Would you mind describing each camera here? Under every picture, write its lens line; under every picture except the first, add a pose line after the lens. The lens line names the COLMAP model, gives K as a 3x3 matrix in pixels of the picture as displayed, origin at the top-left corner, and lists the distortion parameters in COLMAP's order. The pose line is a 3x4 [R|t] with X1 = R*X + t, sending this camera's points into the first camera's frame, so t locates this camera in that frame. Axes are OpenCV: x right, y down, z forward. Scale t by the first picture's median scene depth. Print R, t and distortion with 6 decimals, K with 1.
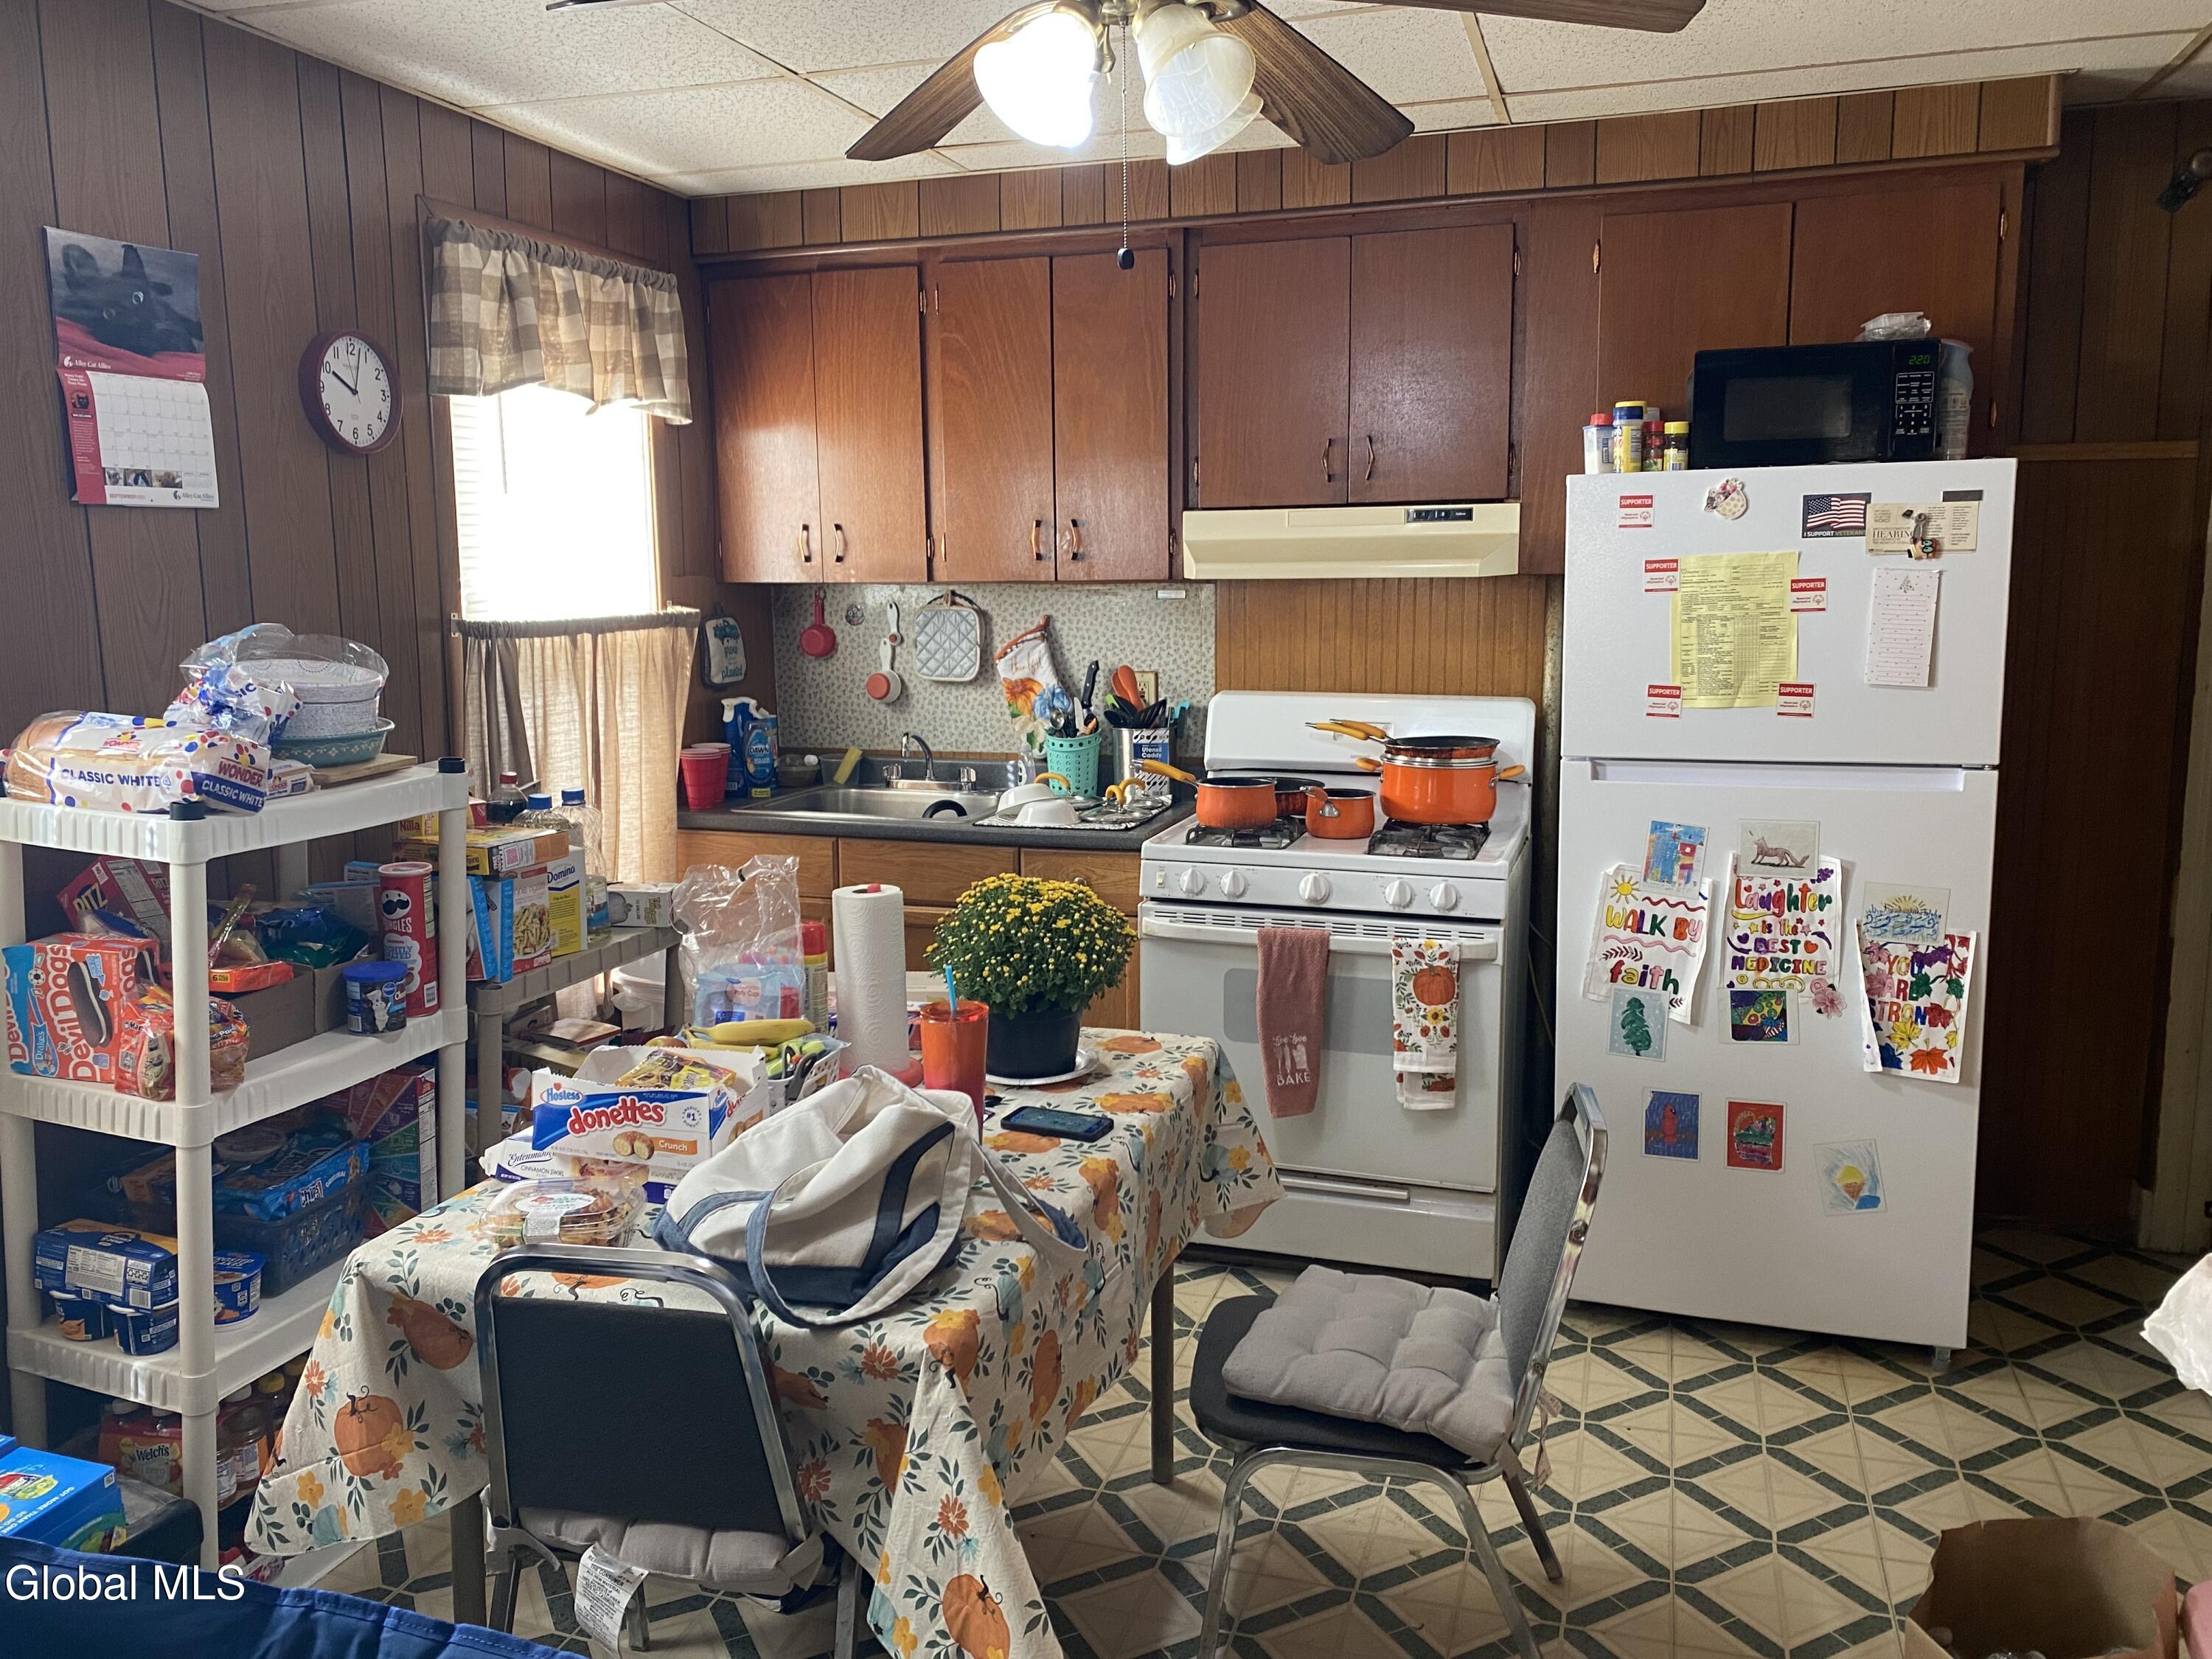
lens RADIAL K [[1677.2, 0, 1103.6], [0, 1677.2, 819.8], [0, 0, 1]] dist [0.047252, -0.068801]
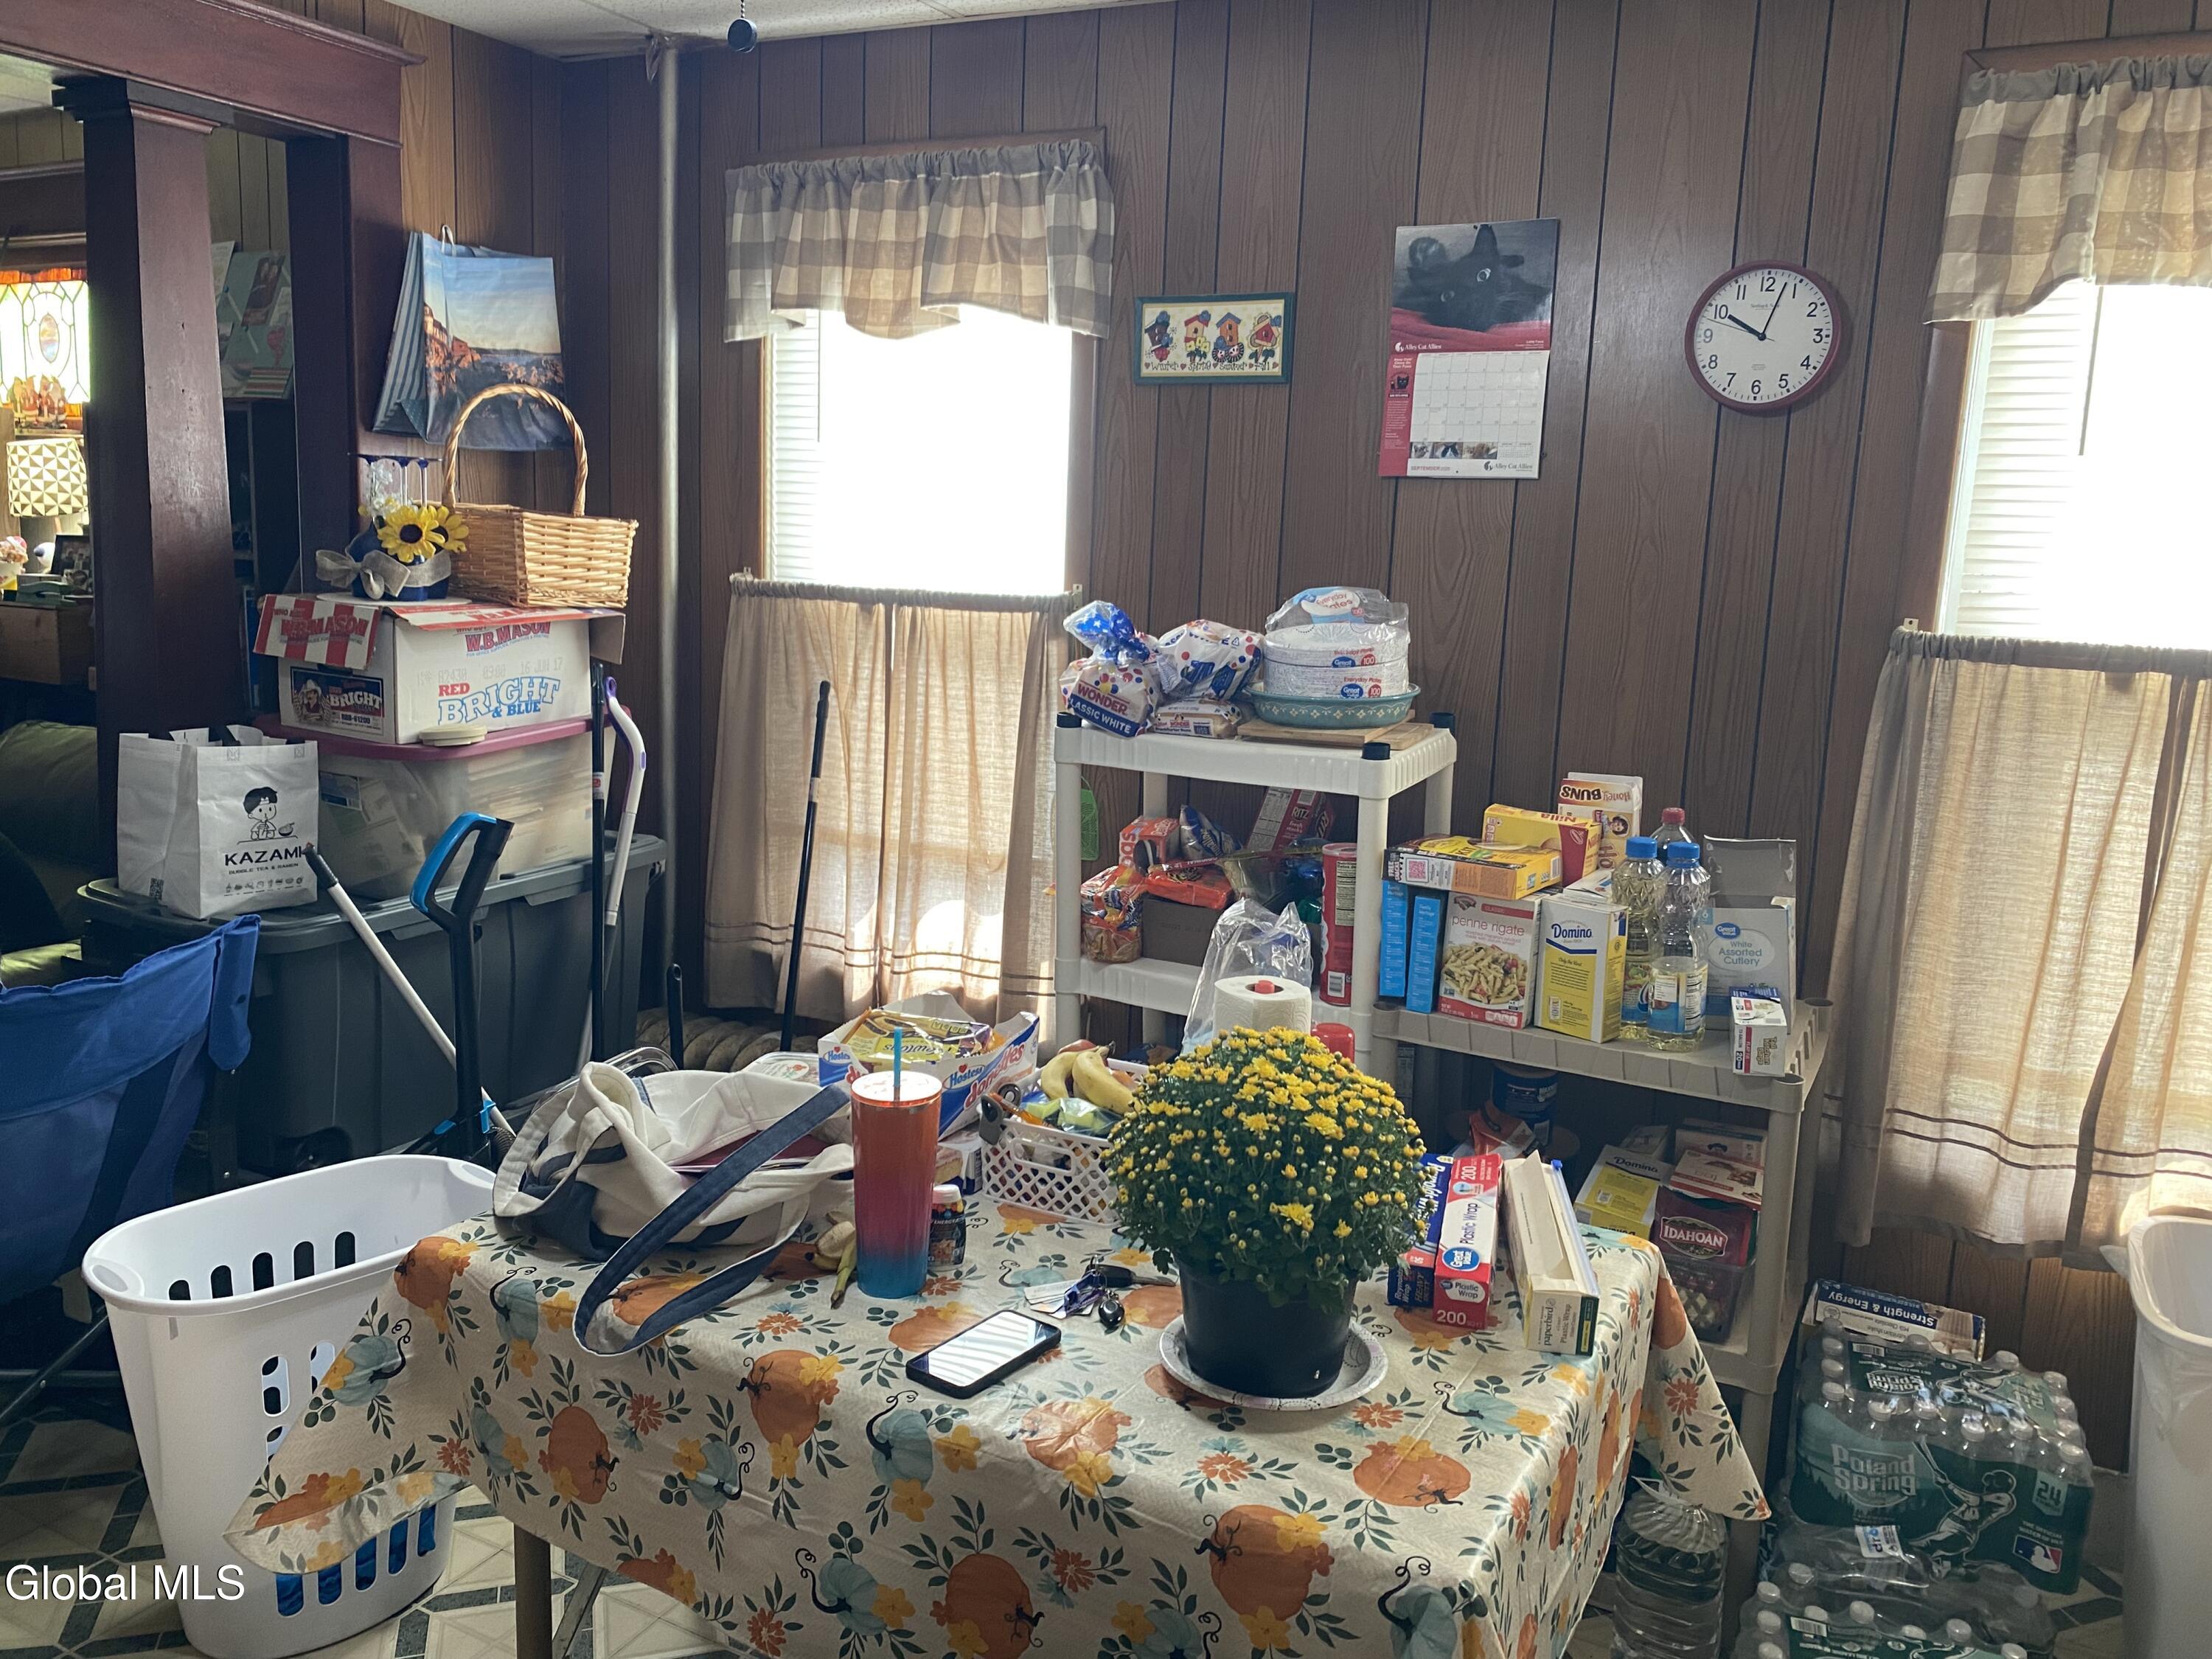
lens RADIAL K [[1677.2, 0, 1103.6], [0, 1677.2, 819.8], [0, 0, 1]] dist [0.047252, -0.068801]
pose [[-0.178592, 0.172673, -0.968653, 0.531748], [-0.189214, 0.960078, 0.206030, -0.157088], [0.965558, 0.220078, -0.138790, 0.992895]]
